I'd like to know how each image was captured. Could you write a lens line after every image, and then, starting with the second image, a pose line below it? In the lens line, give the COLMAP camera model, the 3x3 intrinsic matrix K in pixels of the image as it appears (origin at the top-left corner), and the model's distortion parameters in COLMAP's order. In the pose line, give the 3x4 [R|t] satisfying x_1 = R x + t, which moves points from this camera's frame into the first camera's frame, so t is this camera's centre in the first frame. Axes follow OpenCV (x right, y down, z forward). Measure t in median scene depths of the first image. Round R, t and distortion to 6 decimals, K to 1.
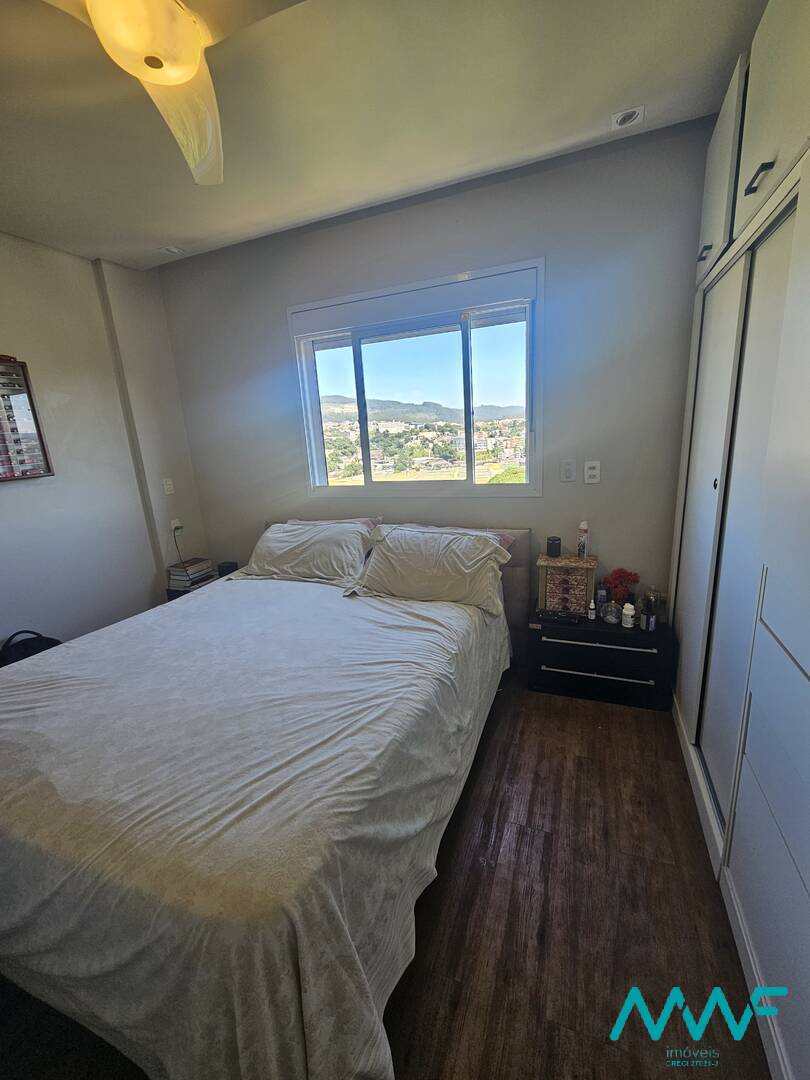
lens RADIAL K [[445.8, 0, 409.6], [0, 445.8, 540.6], [0, 0, 1]] dist [0.000437, 0.000368]
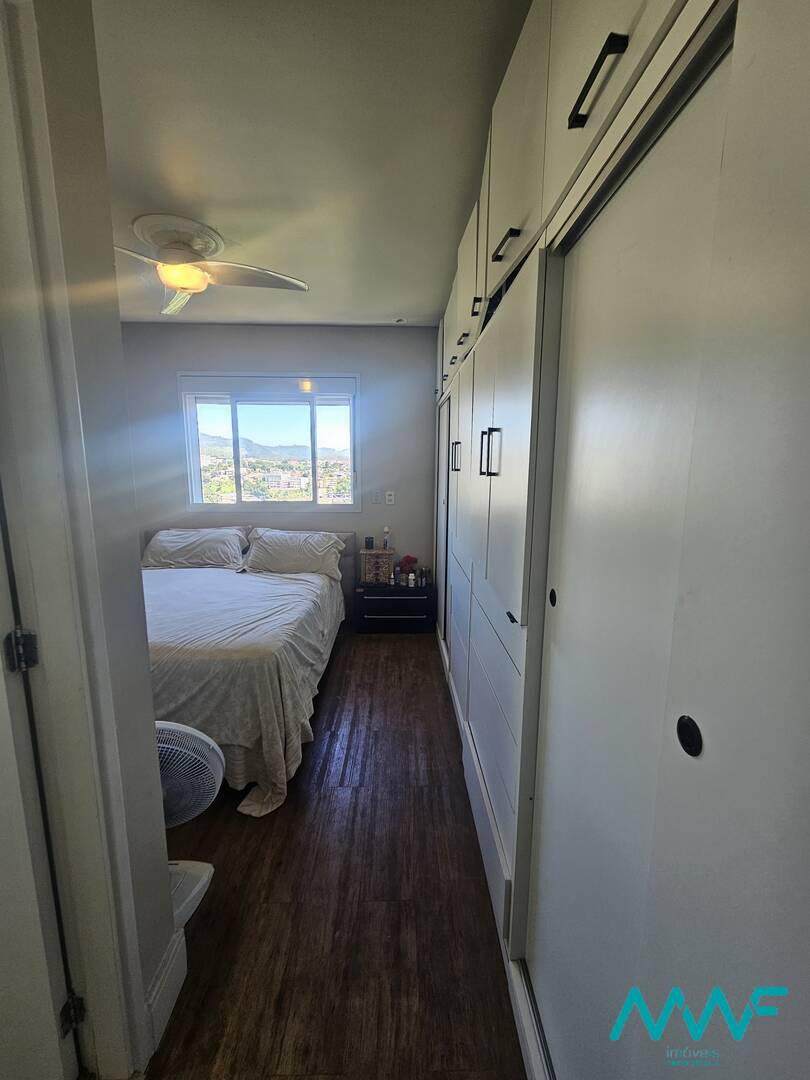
lens RADIAL K [[445.8, 0, 405.7], [0, 445.8, 538.7], [0, 0, 1]] dist [0.000437, 0.000368]
pose [[0.919259, 0.002745, 0.393645, -0.203869], [0.032957, 0.995928, -0.083907, 0.147282], [-0.392272, 0.090106, 0.915425, -0.564821]]
